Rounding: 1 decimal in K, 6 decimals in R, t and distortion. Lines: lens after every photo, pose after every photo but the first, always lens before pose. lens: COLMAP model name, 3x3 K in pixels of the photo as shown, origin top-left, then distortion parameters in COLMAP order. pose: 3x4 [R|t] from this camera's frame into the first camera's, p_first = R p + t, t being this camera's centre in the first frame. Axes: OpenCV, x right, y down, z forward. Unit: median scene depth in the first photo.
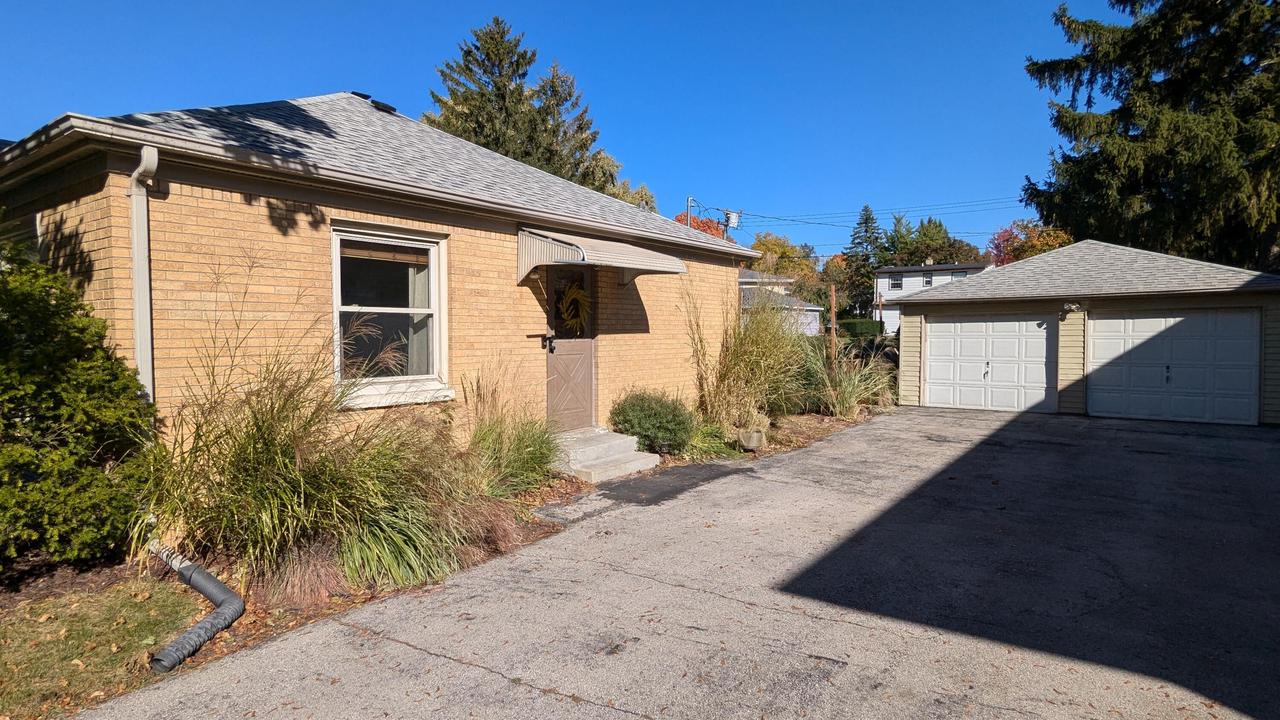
lens RADIAL K [[711.8, 0, 640.0], [0, 711.8, 360.0], [0, 0, 1]] dist [-0.000550, -0.000646]
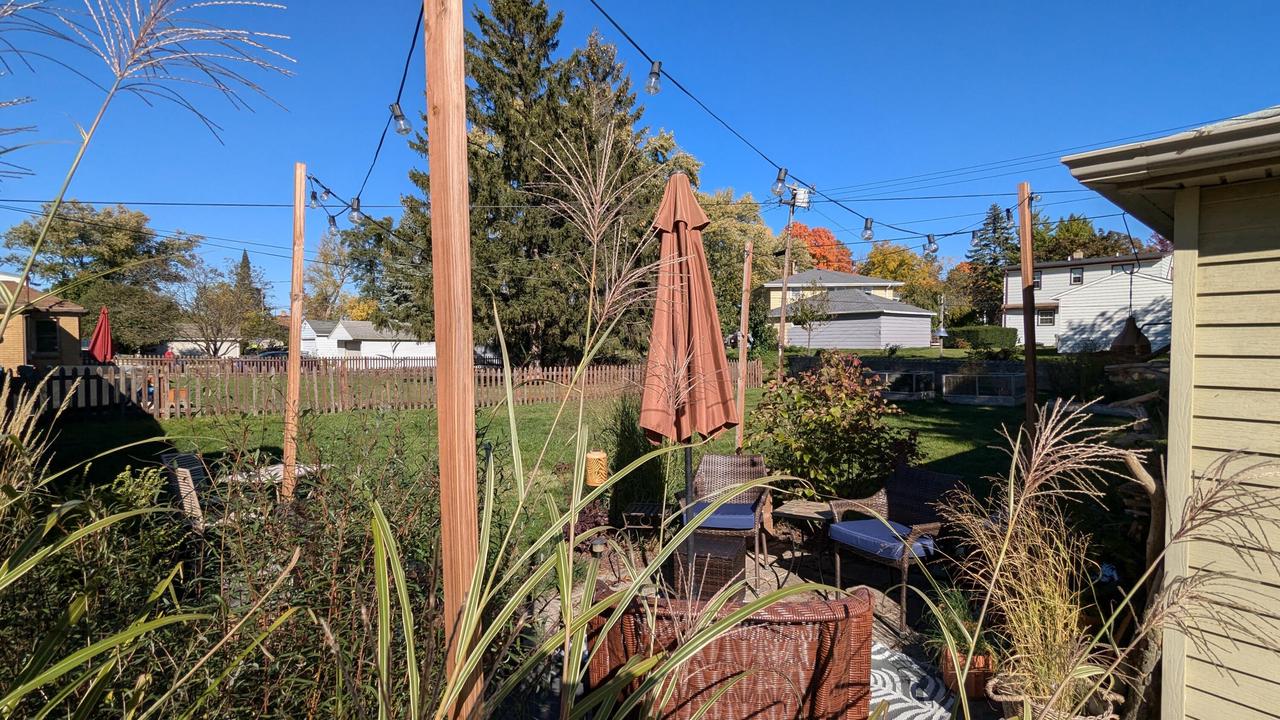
lens RADIAL K [[606.7, 0, 642.8], [0, 606.7, 361.8], [0, 0, 1]] dist [0.000518, 0.000018]
pose [[0.976181, -0.002737, -0.216939, 0.263377], [0.001004, 0.999967, -0.008097, -0.036562], [0.216954, 0.007686, 0.976152, 0.816640]]
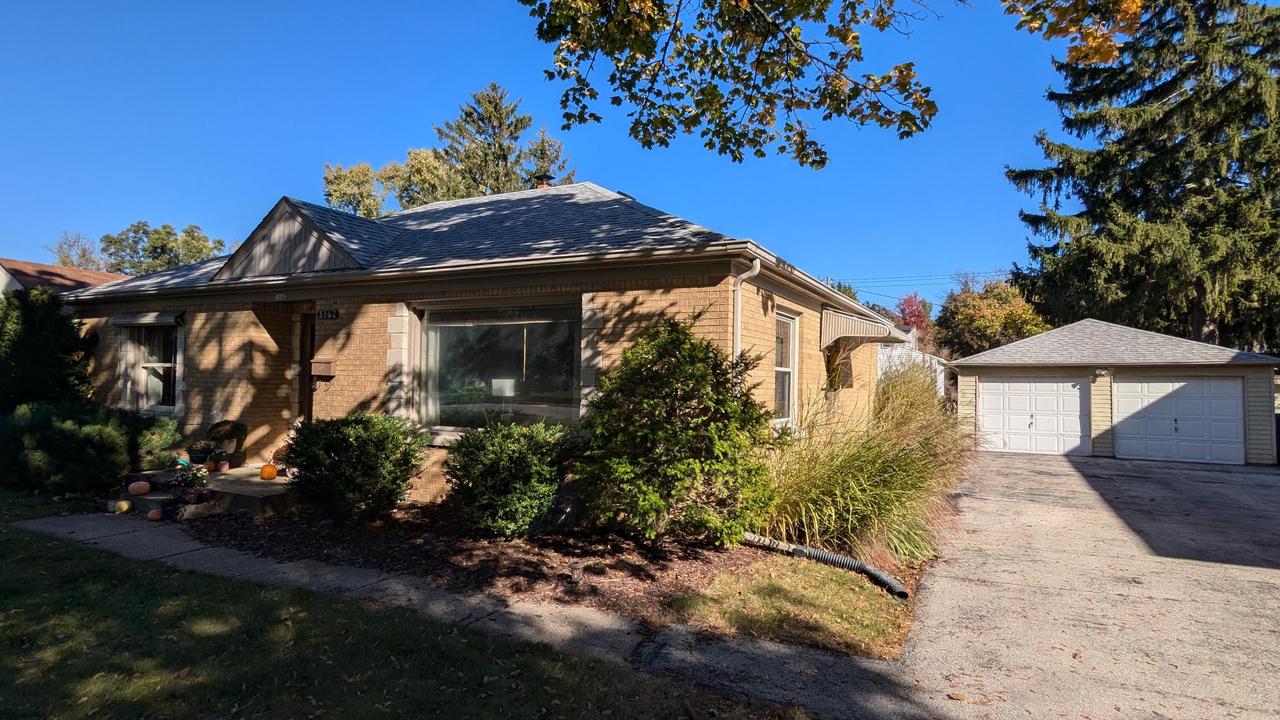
lens RADIAL K [[711.8, 0, 640.0], [0, 711.8, 360.0], [0, 0, 1]] dist [-0.000550, -0.000646]
pose [[0.988744, 0.023805, 0.147711, -0.347605], [-0.013304, 0.997339, -0.071678, 0.005116], [-0.149024, 0.068906, 0.986430, -0.122609]]
